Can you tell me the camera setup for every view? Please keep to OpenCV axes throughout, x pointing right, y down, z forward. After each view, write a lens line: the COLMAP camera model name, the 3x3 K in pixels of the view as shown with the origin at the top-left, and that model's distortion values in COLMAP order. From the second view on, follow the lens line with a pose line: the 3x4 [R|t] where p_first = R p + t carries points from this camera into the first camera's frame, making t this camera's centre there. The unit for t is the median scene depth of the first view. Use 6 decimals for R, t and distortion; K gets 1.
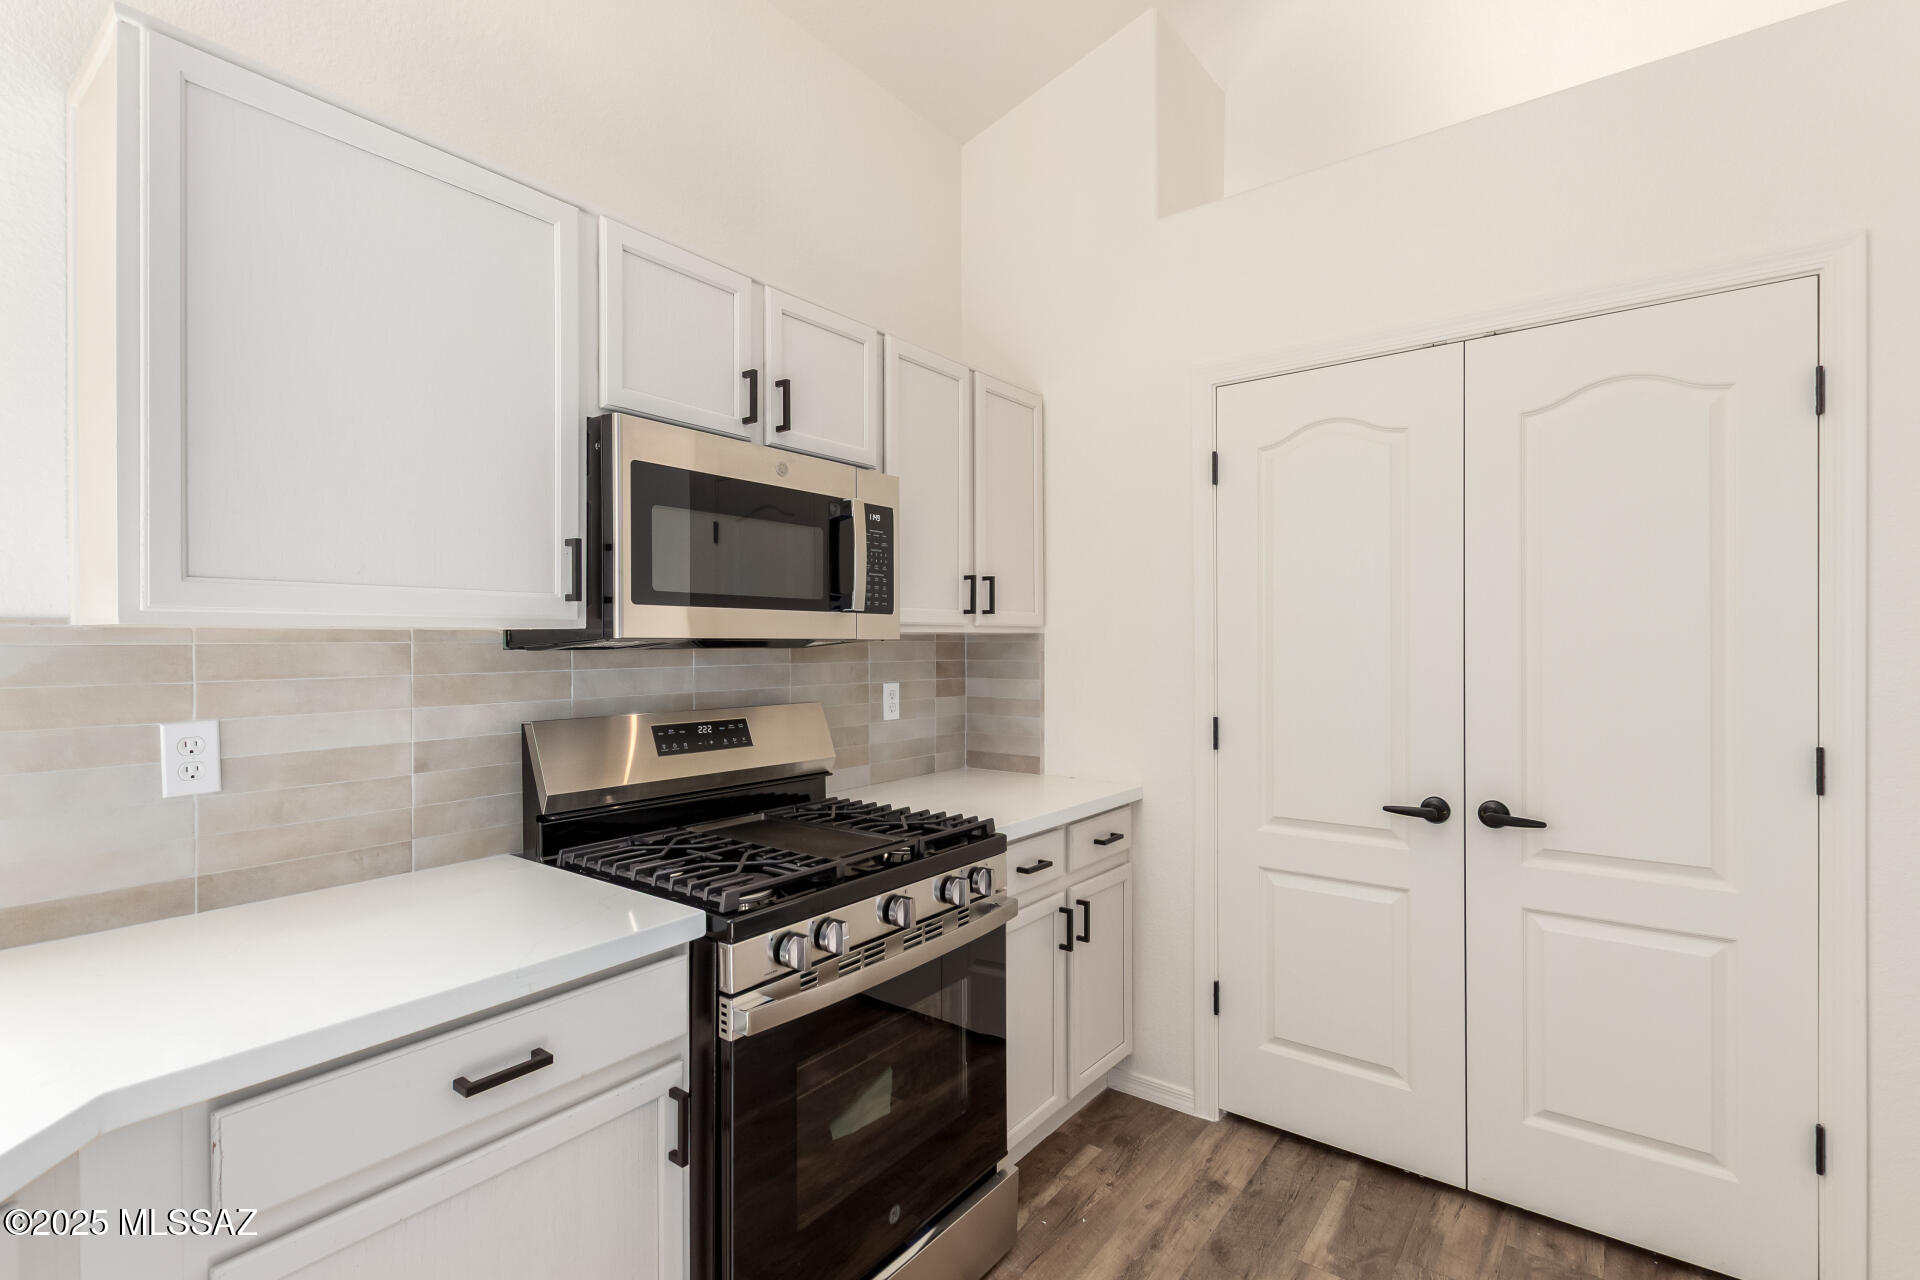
lens RADIAL K [[877.6, 0, 961.6], [0, 877.6, 648.6], [0, 0, 1]] dist [0.011341, -0.005548]
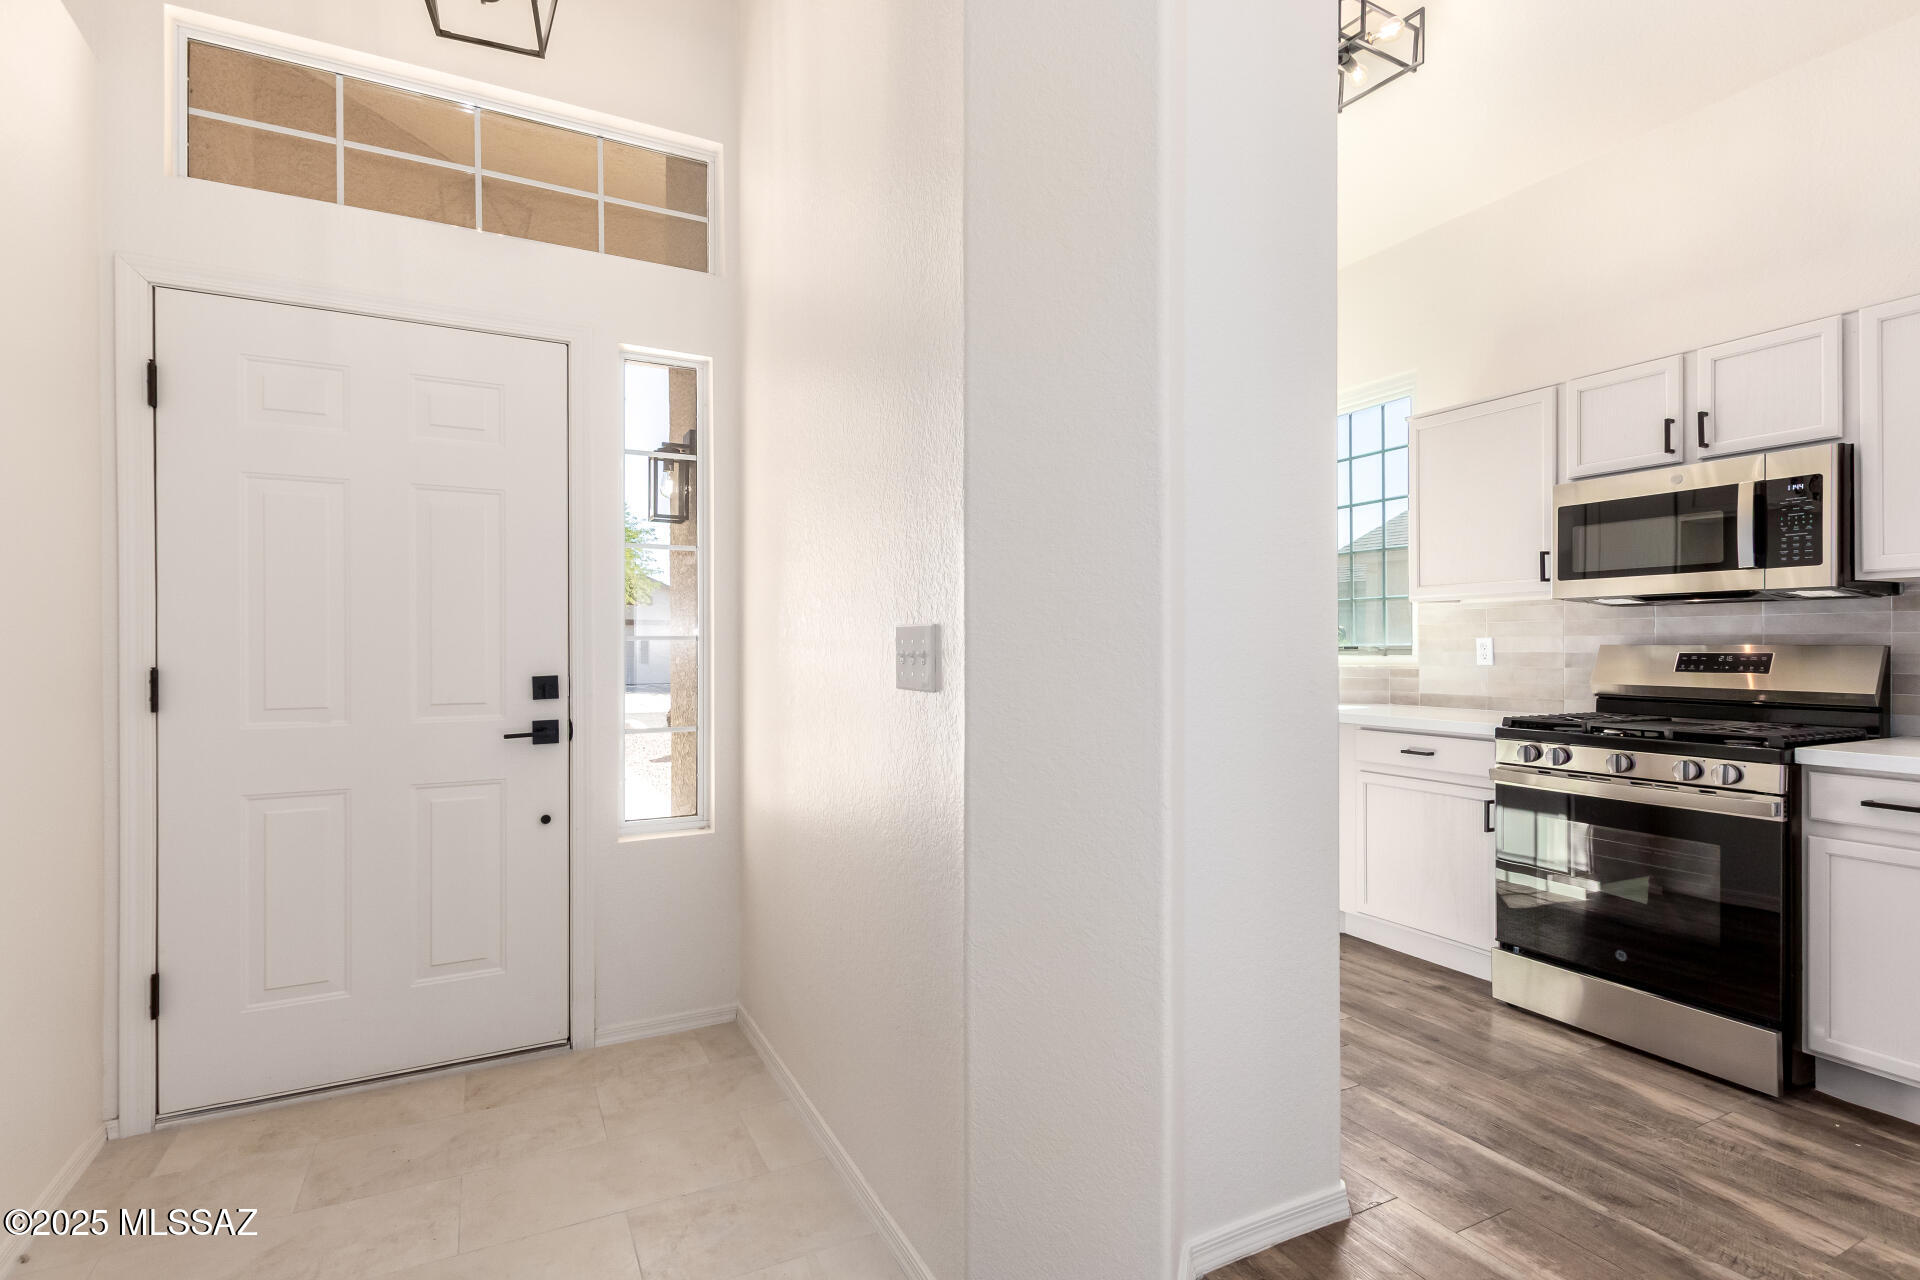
lens RADIAL K [[877.6, 0, 955.5], [0, 877.6, 648.2], [0, 0, 1]] dist [0.011341, -0.005548]
pose [[-0.439558, 0.010005, -0.898158, 1.565814], [0.000222, 0.999939, 0.011030, 0.060874], [0.898214, 0.004649, -0.439533, 0.521493]]
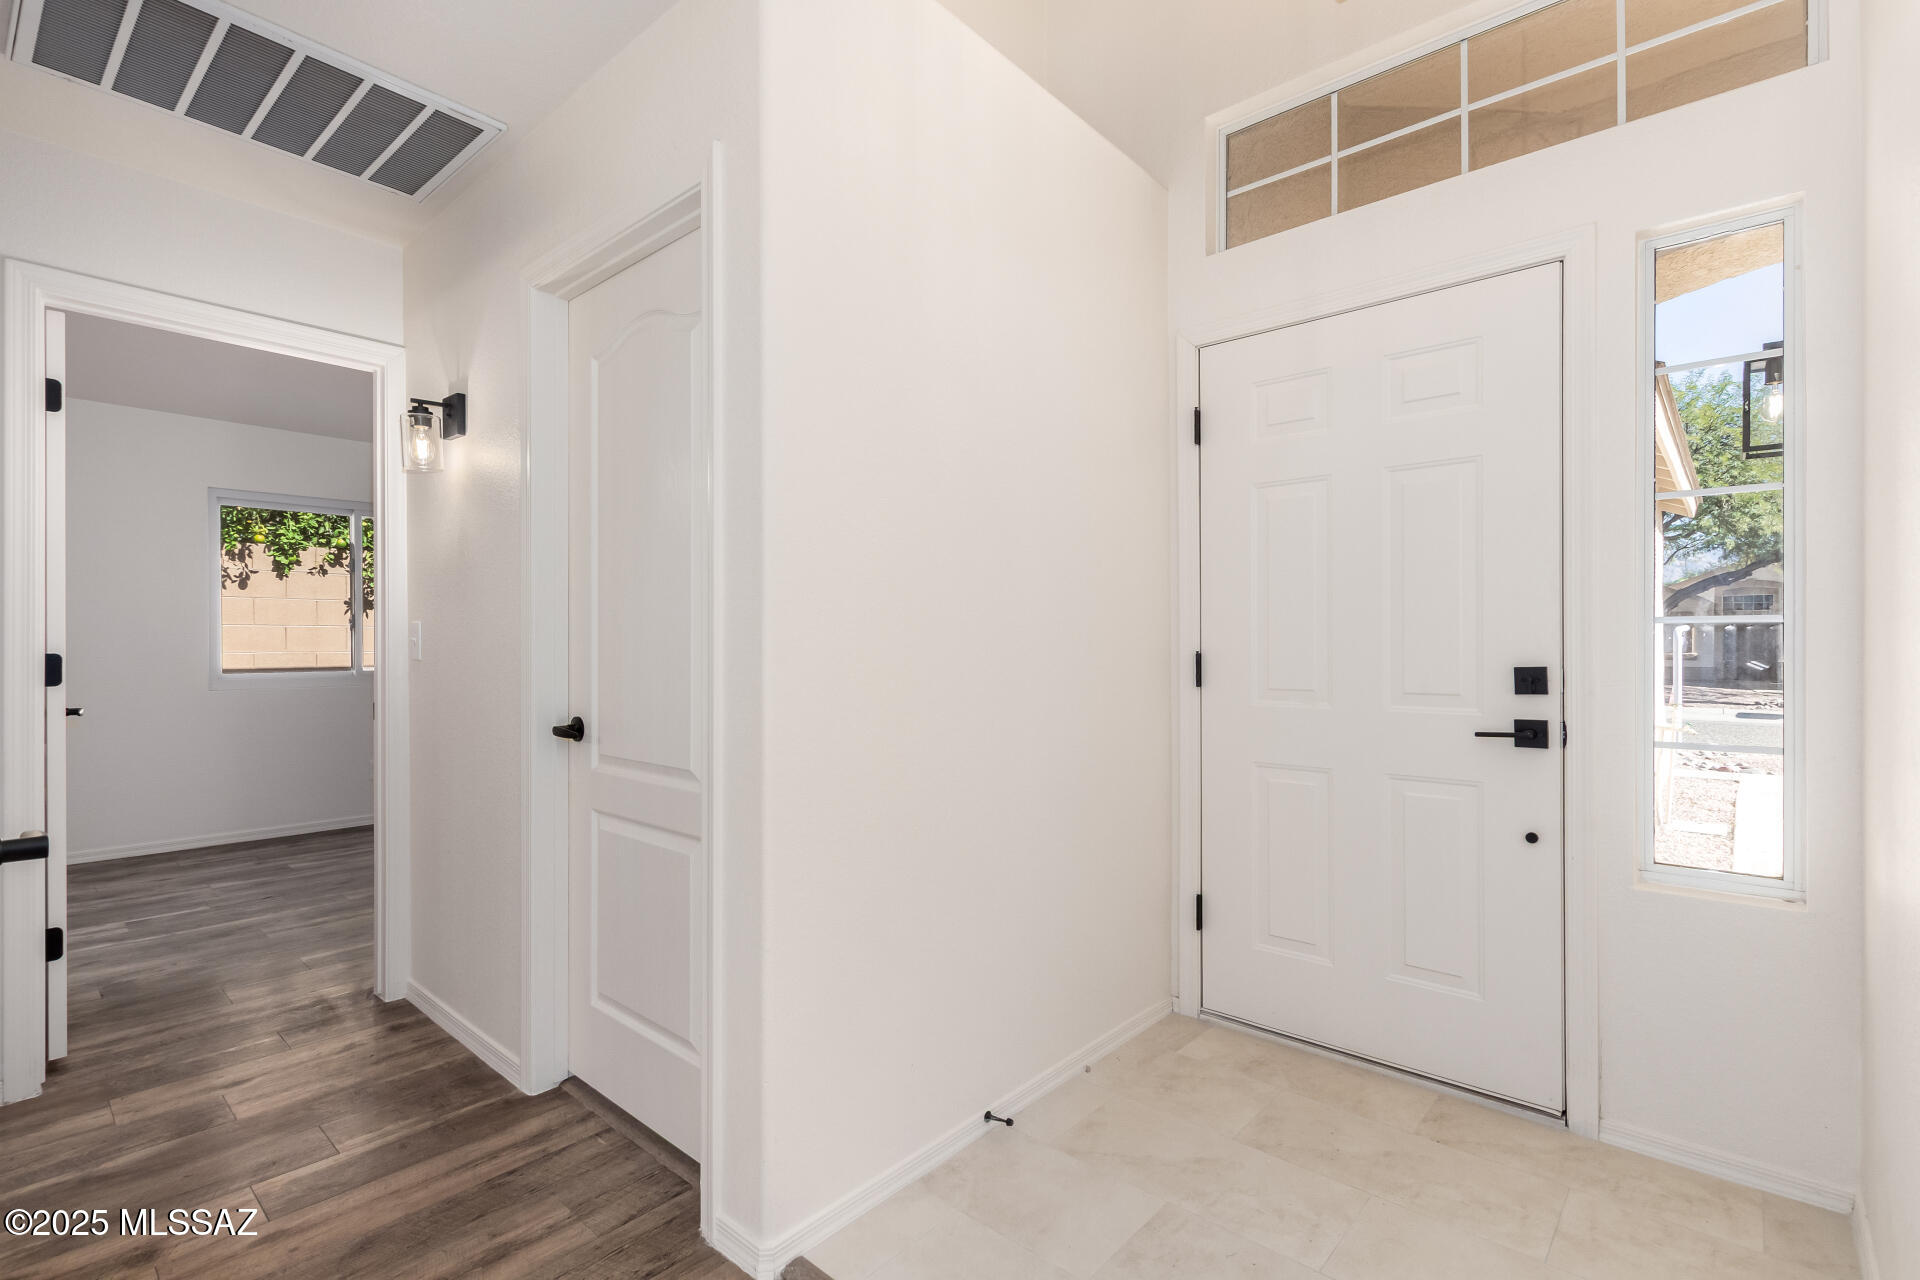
lens RADIAL K [[877.6, 0, 967.6], [0, 877.6, 642.1], [0, 0, 1]] dist [0.011341, -0.005548]
pose [[-0.997571, 0.014762, 0.068073, 1.385613], [0.015267, 0.999860, 0.006907, 0.064917], [-0.067962, 0.007929, -0.997656, 0.535384]]
